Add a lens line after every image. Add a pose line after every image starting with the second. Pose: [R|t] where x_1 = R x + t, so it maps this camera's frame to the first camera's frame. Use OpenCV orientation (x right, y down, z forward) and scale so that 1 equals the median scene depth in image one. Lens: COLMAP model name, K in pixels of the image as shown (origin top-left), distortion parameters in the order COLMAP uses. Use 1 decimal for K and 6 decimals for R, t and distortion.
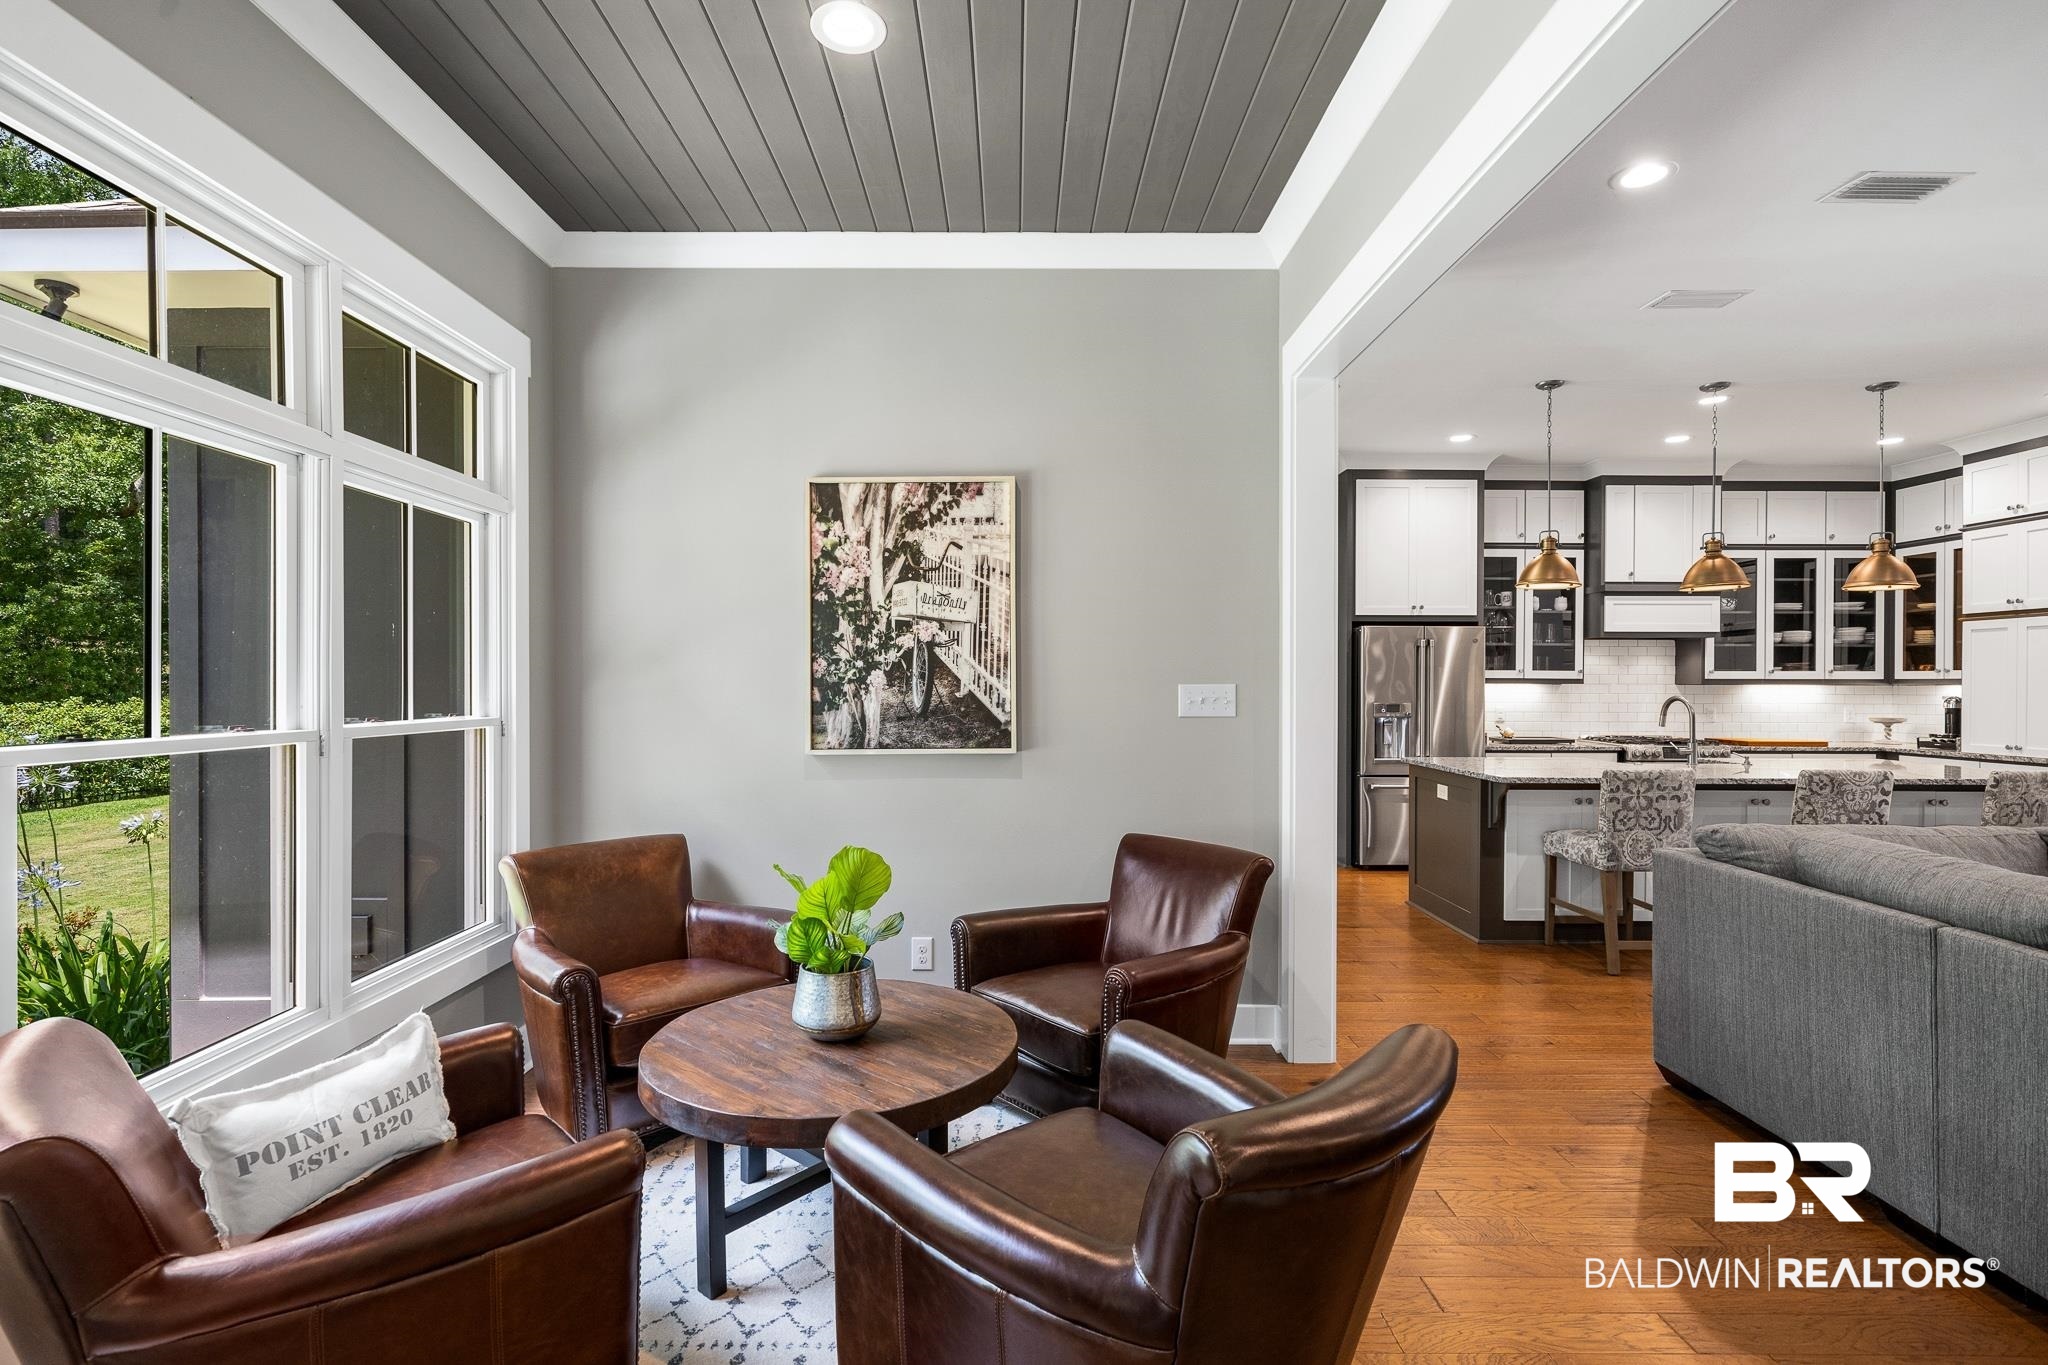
lens RADIAL K [[950.1, 0, 1020.5], [0, 950.1, 685.2], [0, 0, 1]] dist [0.000755, 0.000165]
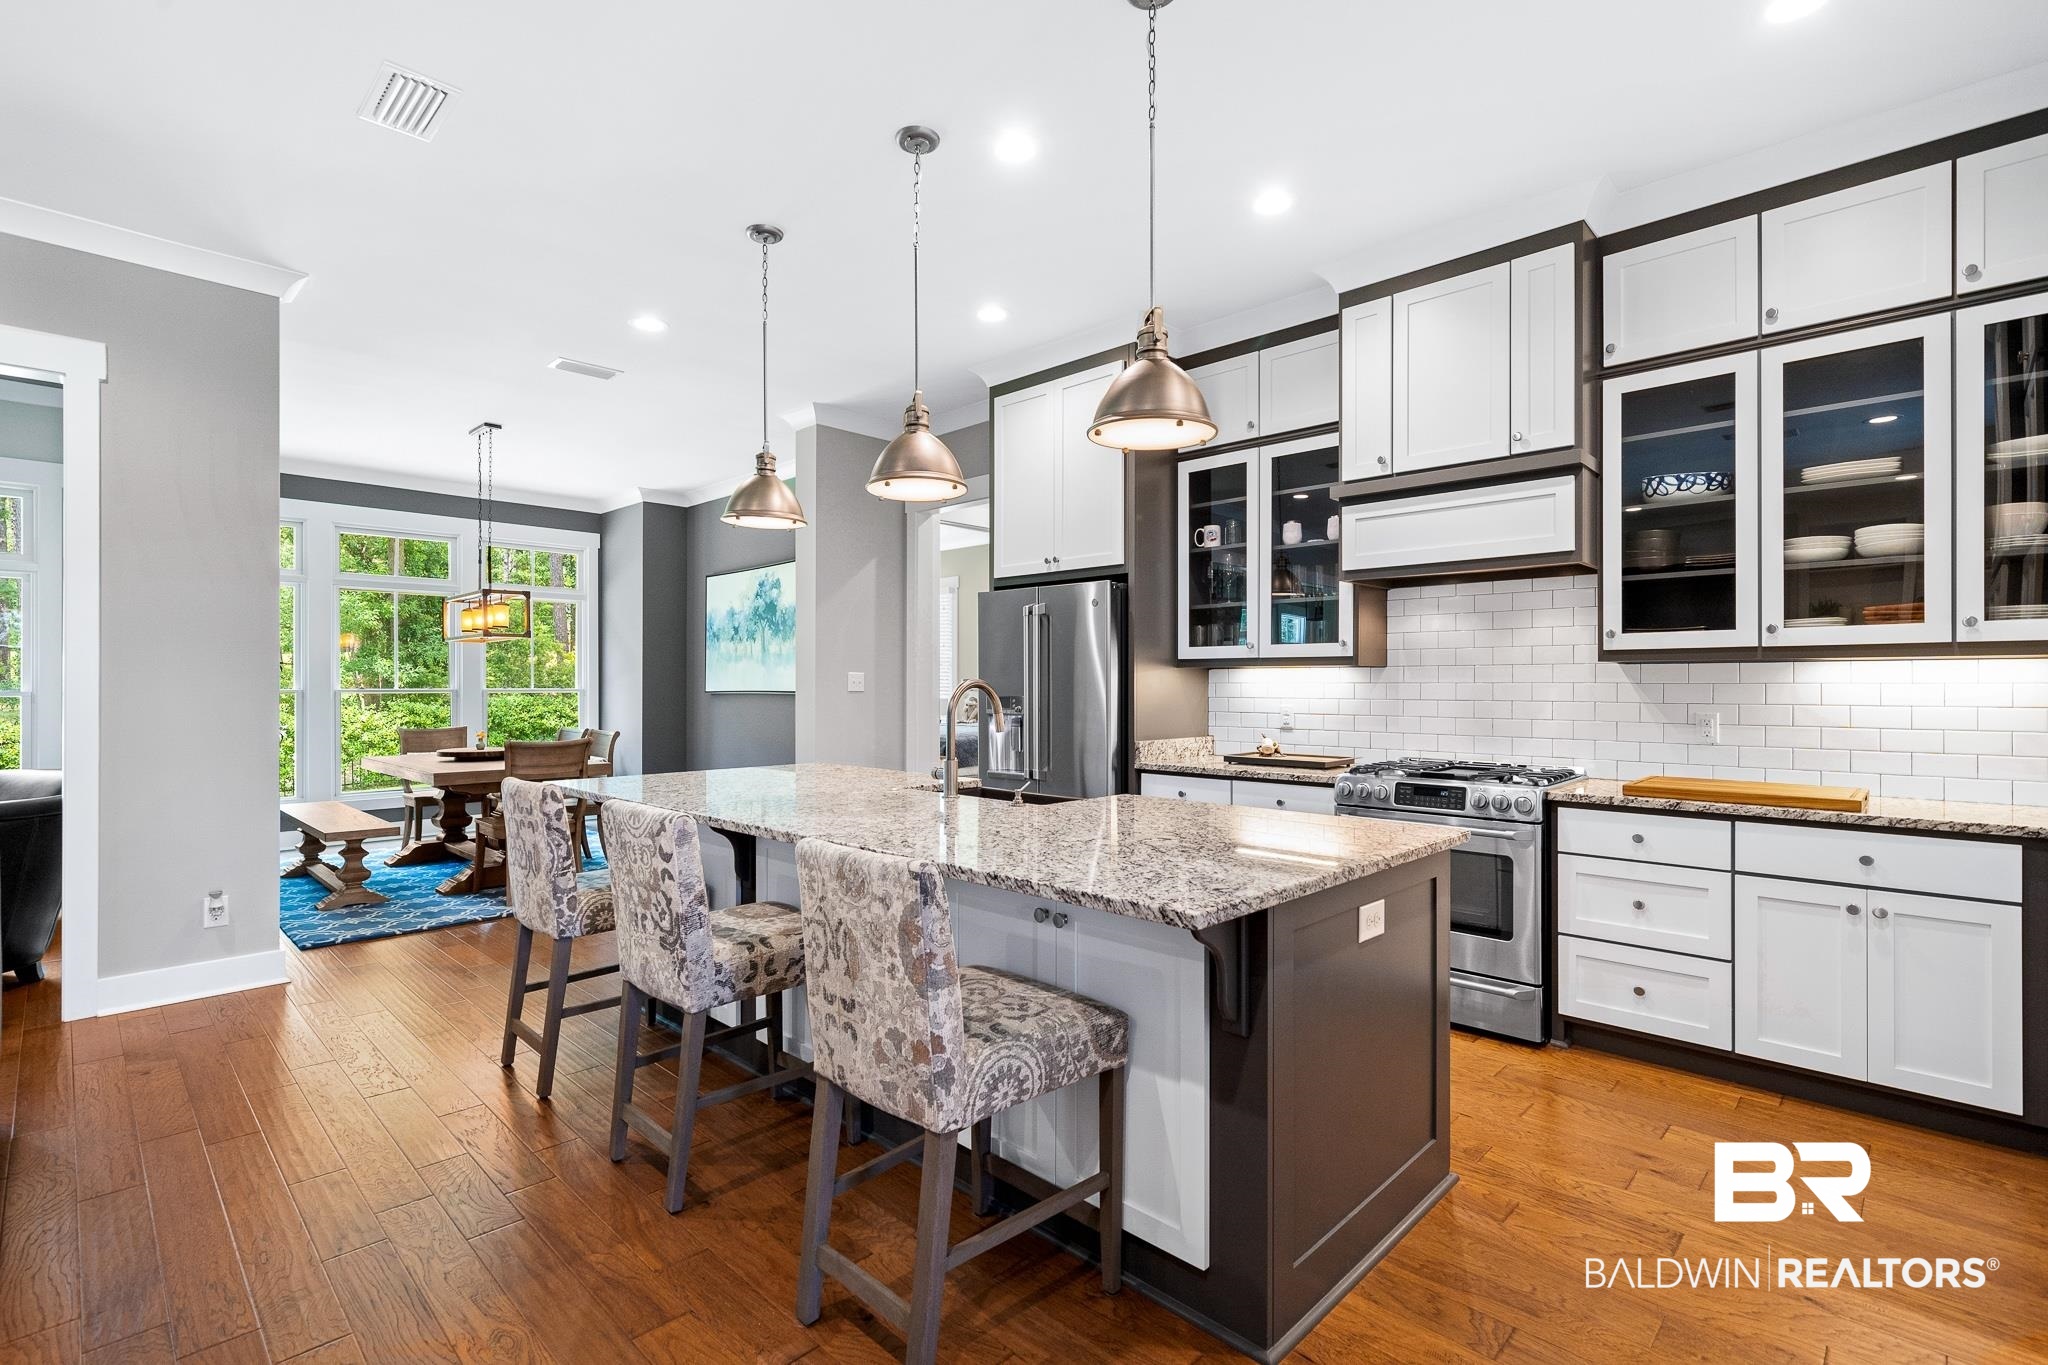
lens RADIAL K [[944.5, 0, 1019.9], [0, 944.5, 683.0], [0, 0, 1]] dist [-0.000092, 0.000445]
pose [[0.715180, -0.004187, -0.698927, 0.937460], [-0.000814, 0.999976, -0.006824, 0.014665], [0.698939, 0.005450, 0.715160, 0.508195]]
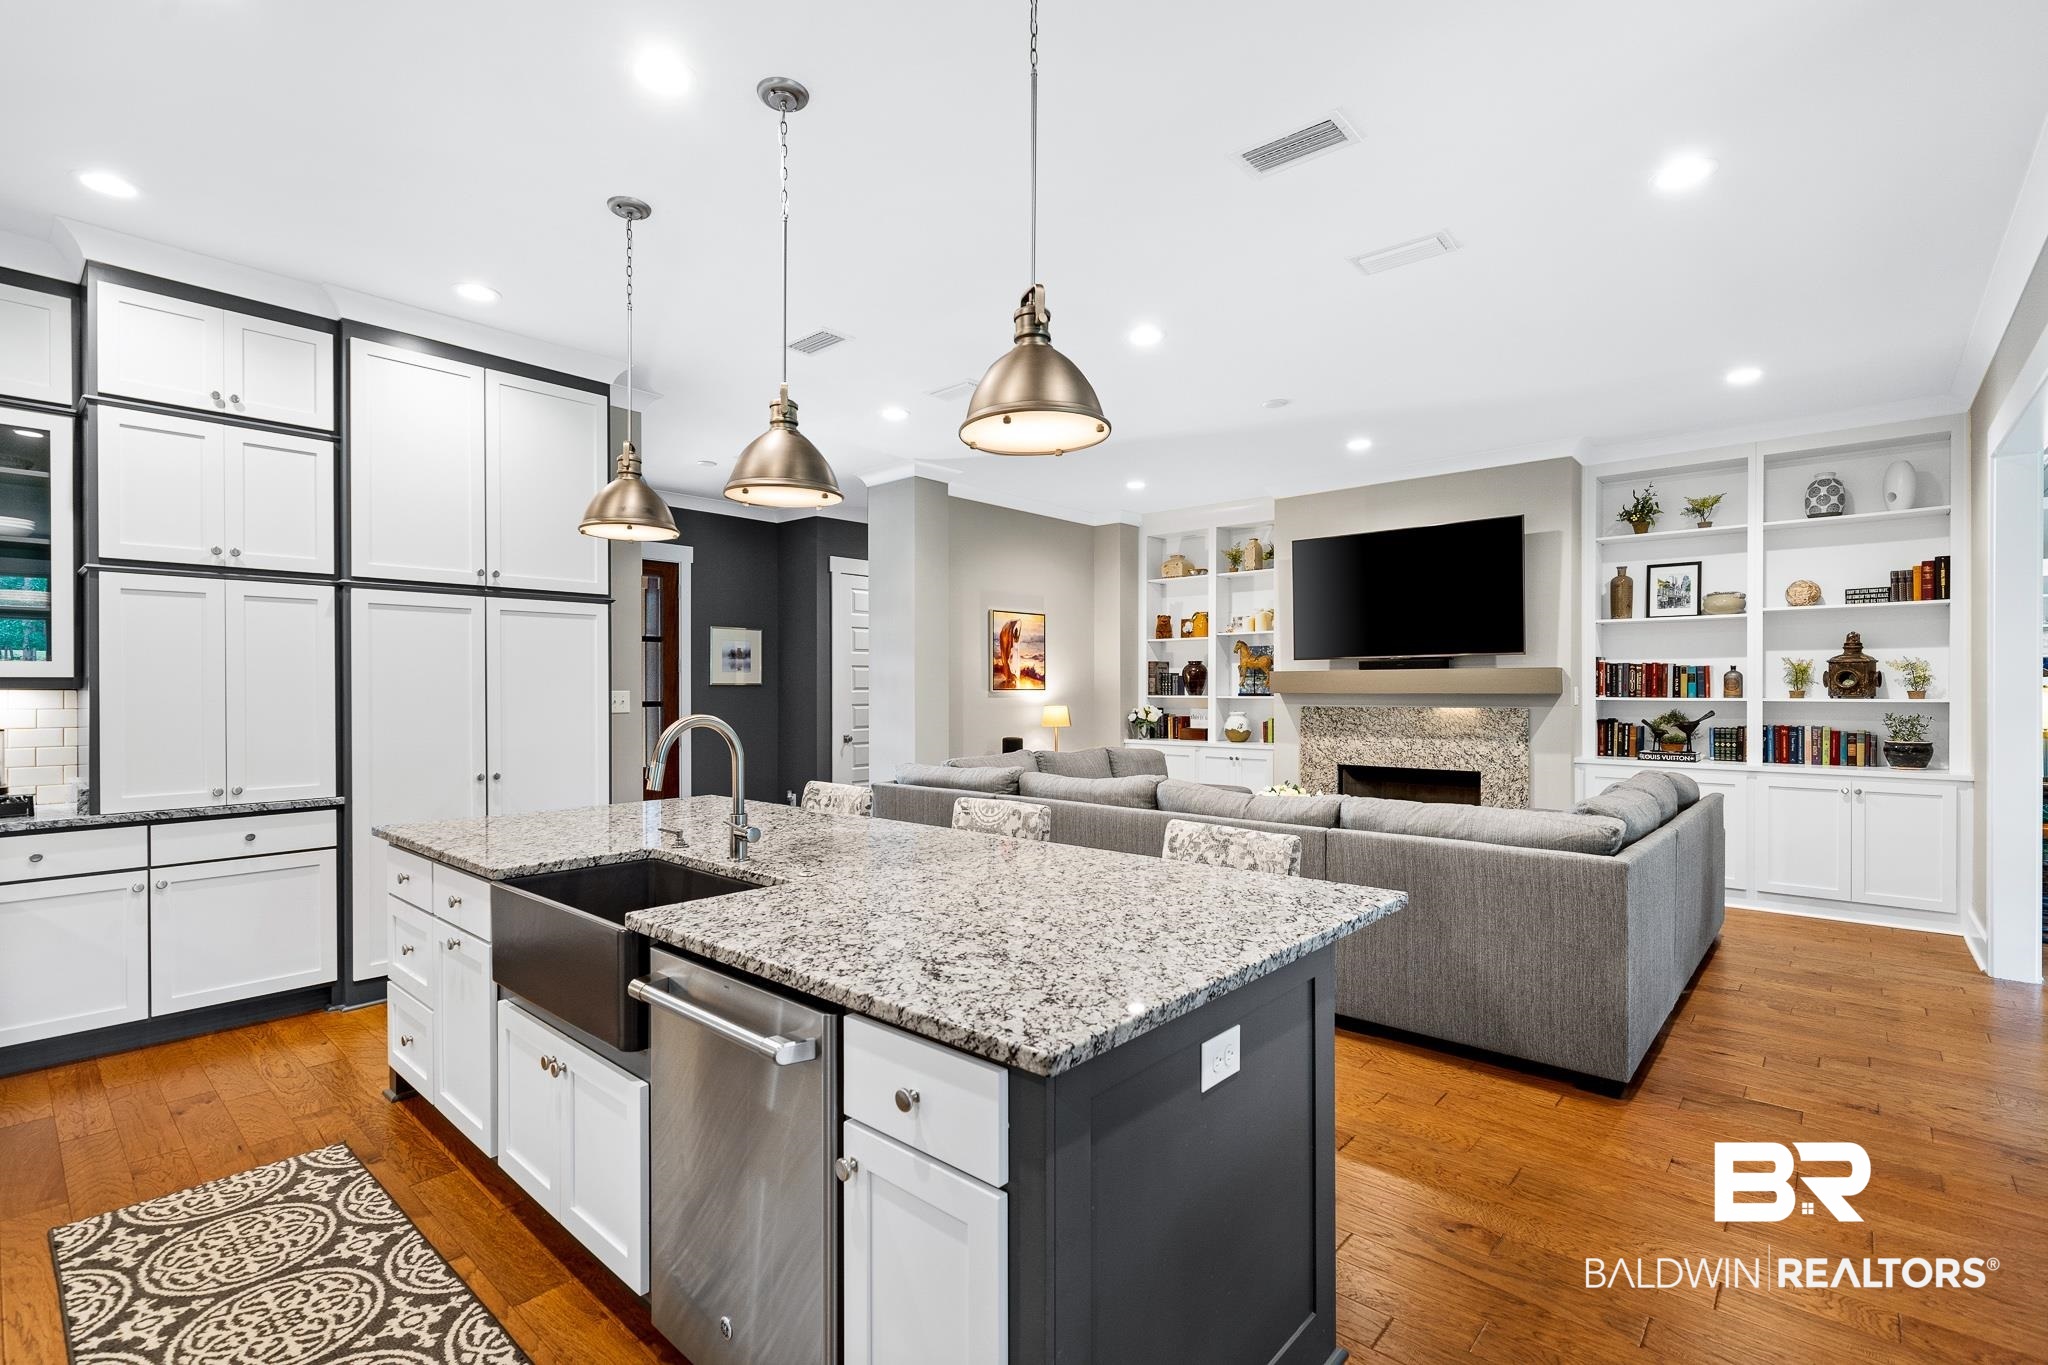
lens RADIAL K [[938.1, 0, 1019.9], [0, 938.1, 689.0], [0, 0, 1]] dist [0.001372, 0.001672]
pose [[-0.745813, -0.001518, 0.666154, 0.244717], [0.001866, 0.999989, 0.004369, -0.001746], [-0.666153, 0.004501, -0.745801, 1.028766]]
